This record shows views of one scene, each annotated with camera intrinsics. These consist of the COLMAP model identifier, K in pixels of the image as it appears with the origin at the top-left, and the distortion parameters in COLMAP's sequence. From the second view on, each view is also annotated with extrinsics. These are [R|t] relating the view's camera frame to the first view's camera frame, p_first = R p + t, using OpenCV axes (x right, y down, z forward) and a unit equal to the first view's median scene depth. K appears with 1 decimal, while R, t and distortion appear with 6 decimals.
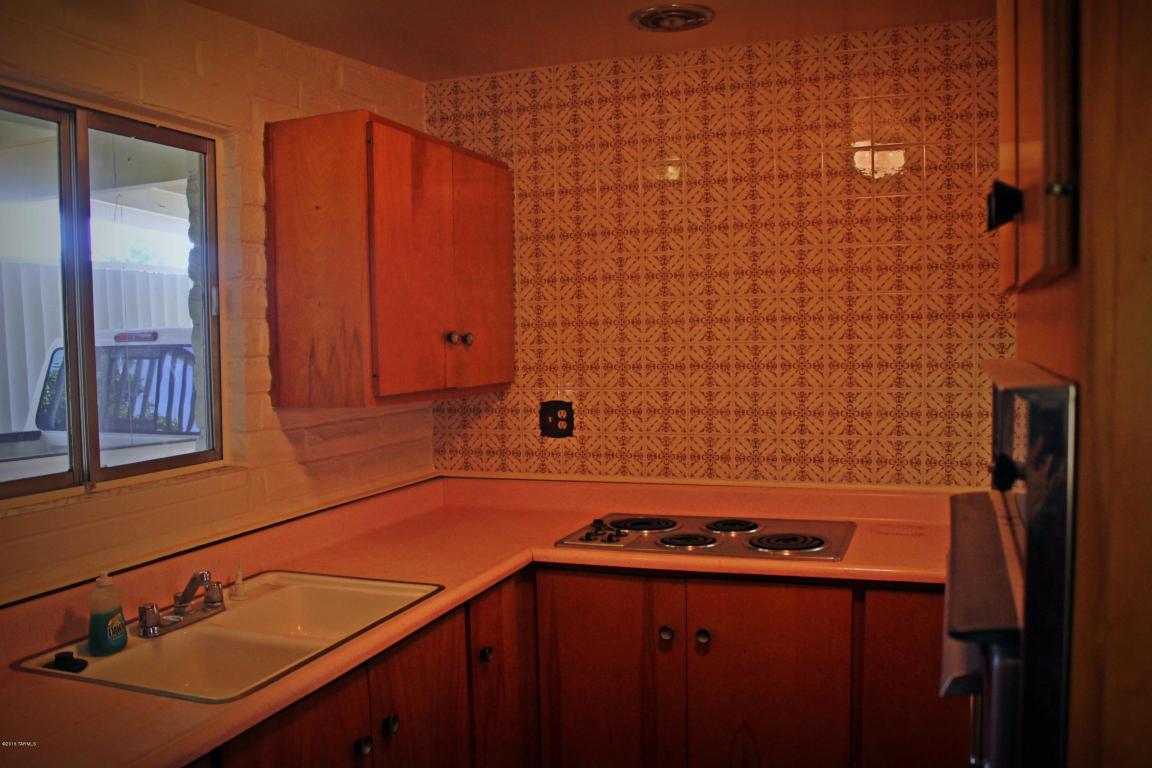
lens RADIAL K [[941.3, 0, 576.0], [0, 941.3, 384.0], [0, 0, 1]] dist [-0.114515, 0.000231]
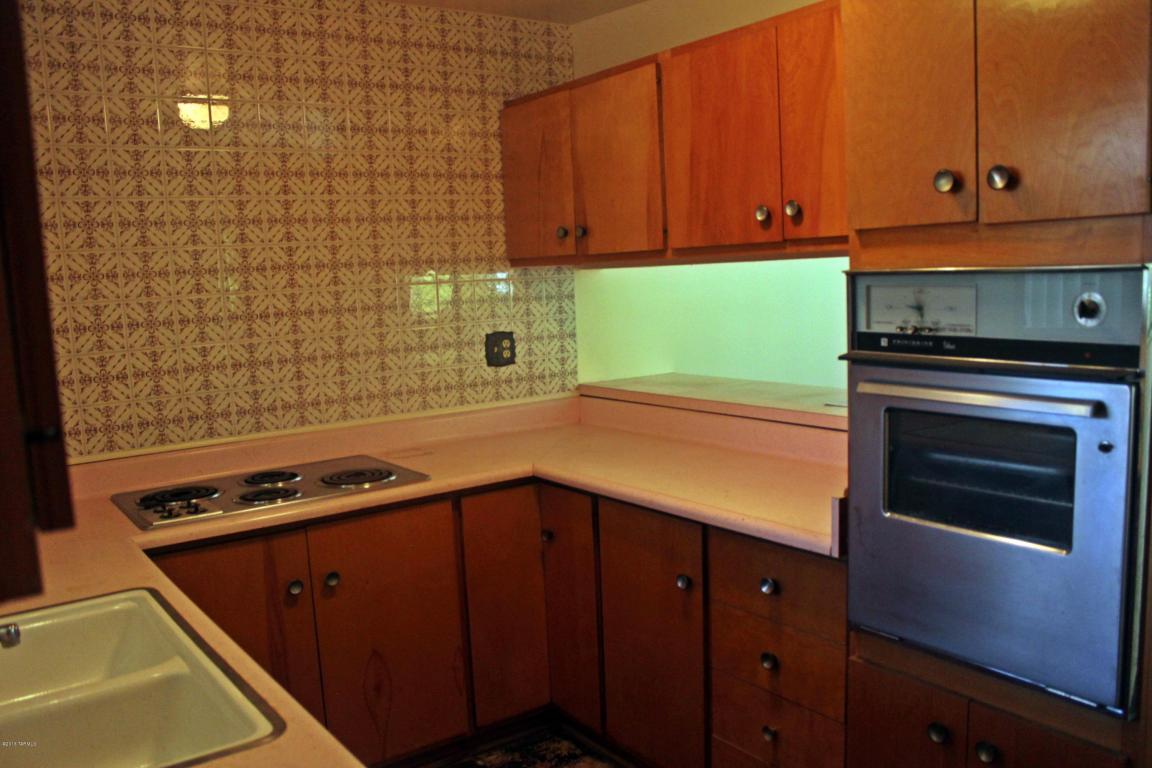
lens RADIAL K [[963.8, 0, 576.9], [0, 963.8, 412.3], [0, 0, 1]] dist [-0.204290, 0.180710]
pose [[0.553924, -0.125700, 0.823023, -0.449162], [0.068915, 0.992067, 0.105136, 0.000042], [-0.829710, -0.001519, 0.558193, 0.165348]]
